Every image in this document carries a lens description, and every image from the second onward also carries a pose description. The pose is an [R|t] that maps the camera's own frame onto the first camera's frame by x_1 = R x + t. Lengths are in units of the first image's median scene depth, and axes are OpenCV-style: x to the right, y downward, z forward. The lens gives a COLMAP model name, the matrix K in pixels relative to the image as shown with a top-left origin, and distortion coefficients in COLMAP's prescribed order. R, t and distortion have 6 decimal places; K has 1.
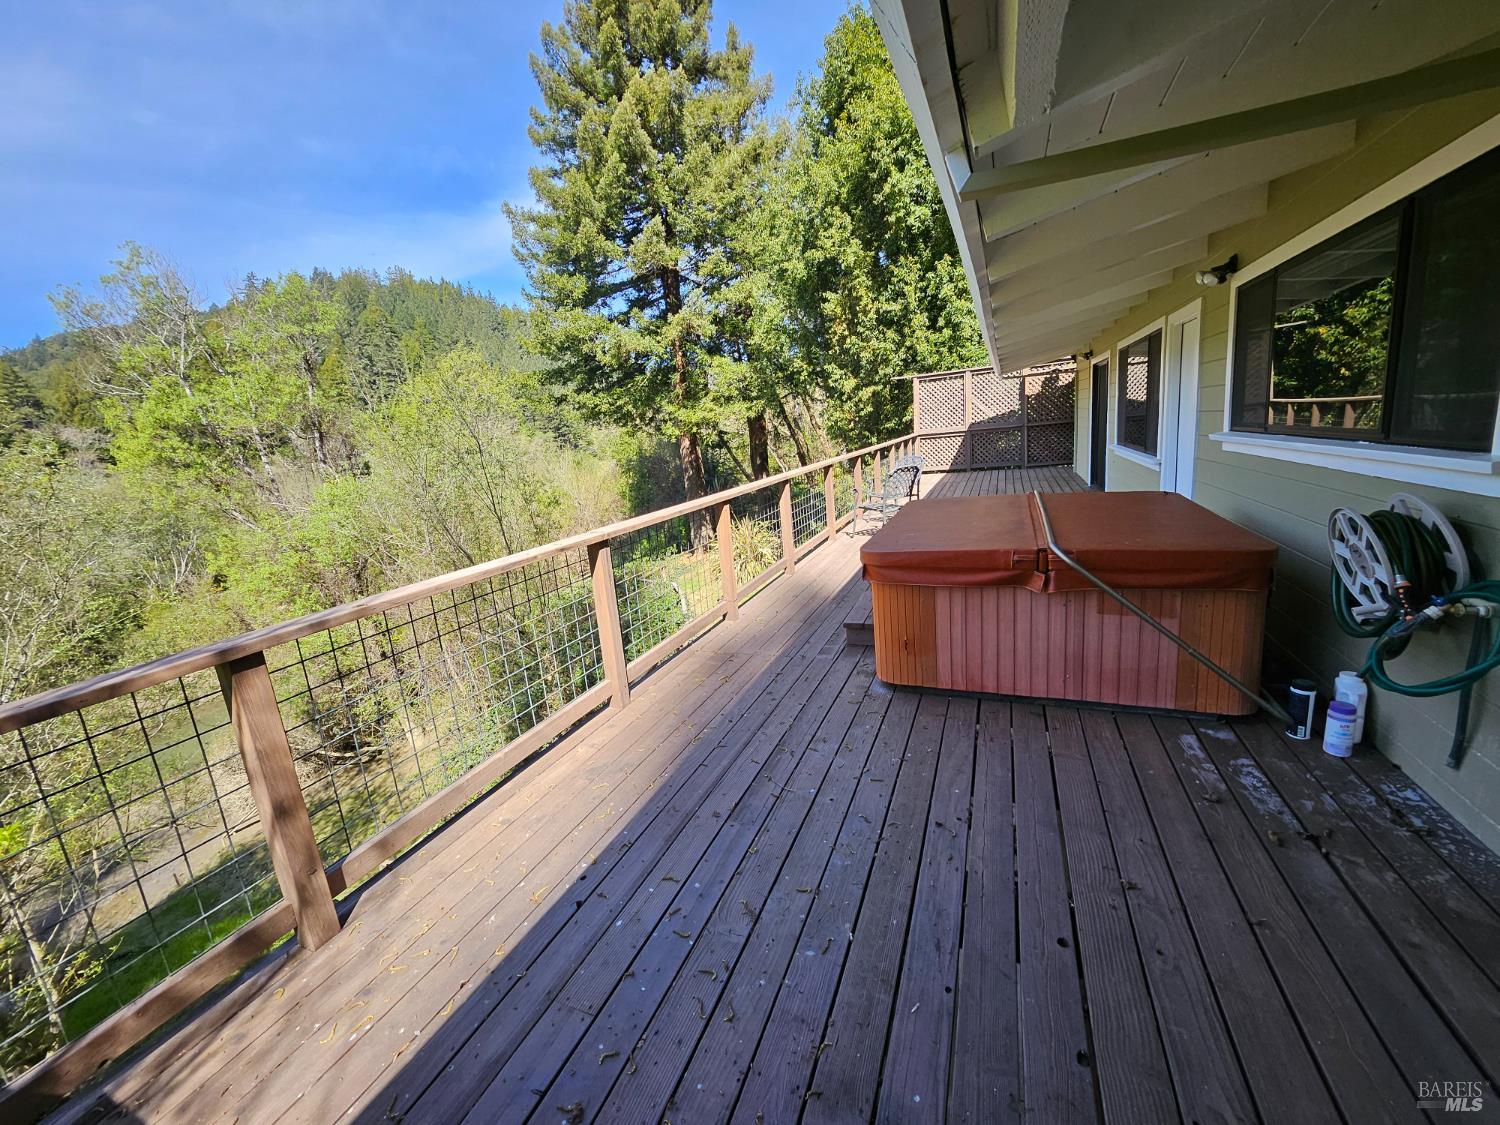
lens RADIAL K [[589.7, 0, 747.8], [0, 589.7, 536.2], [0, 0, 1]] dist [0.032929, 0.000030]
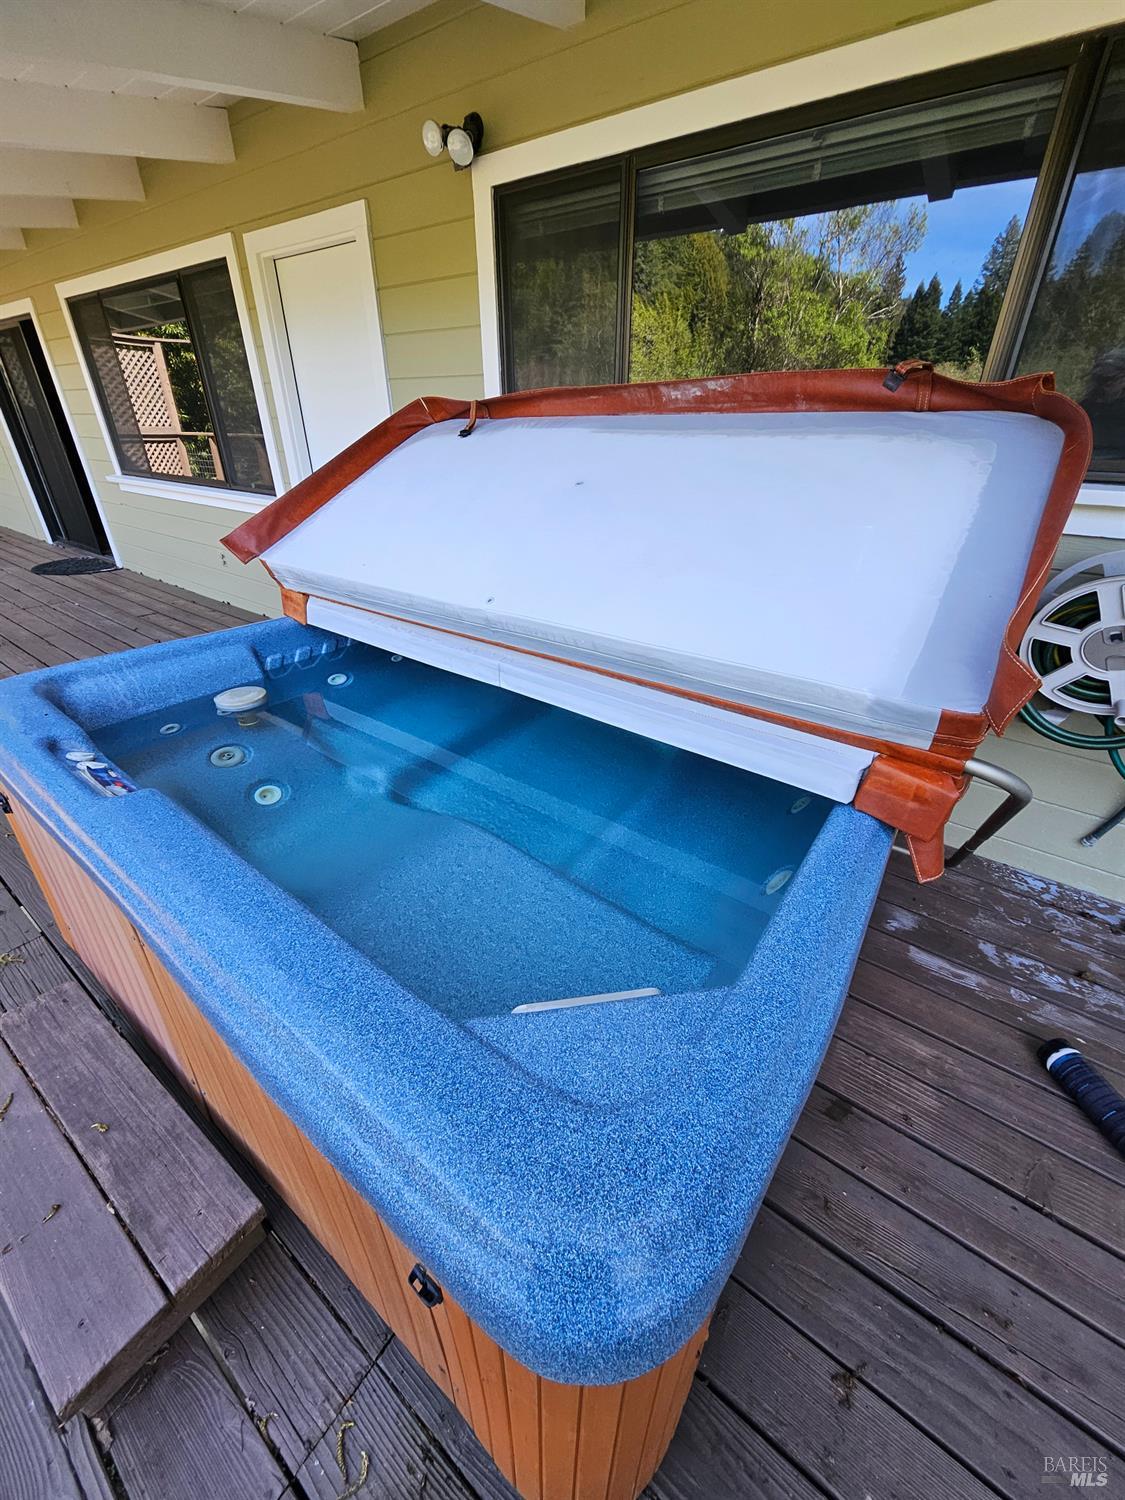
lens RADIAL K [[582.9, 0, 564.8], [0, 582.9, 735.6], [0, 0, 1]] dist [0.003668, -0.000078]
pose [[0.220451, -0.371078, 0.902055, 0.116149], [0.133932, 0.927563, 0.348840, -0.105829], [-0.966159, 0.043912, 0.254182, 0.817282]]
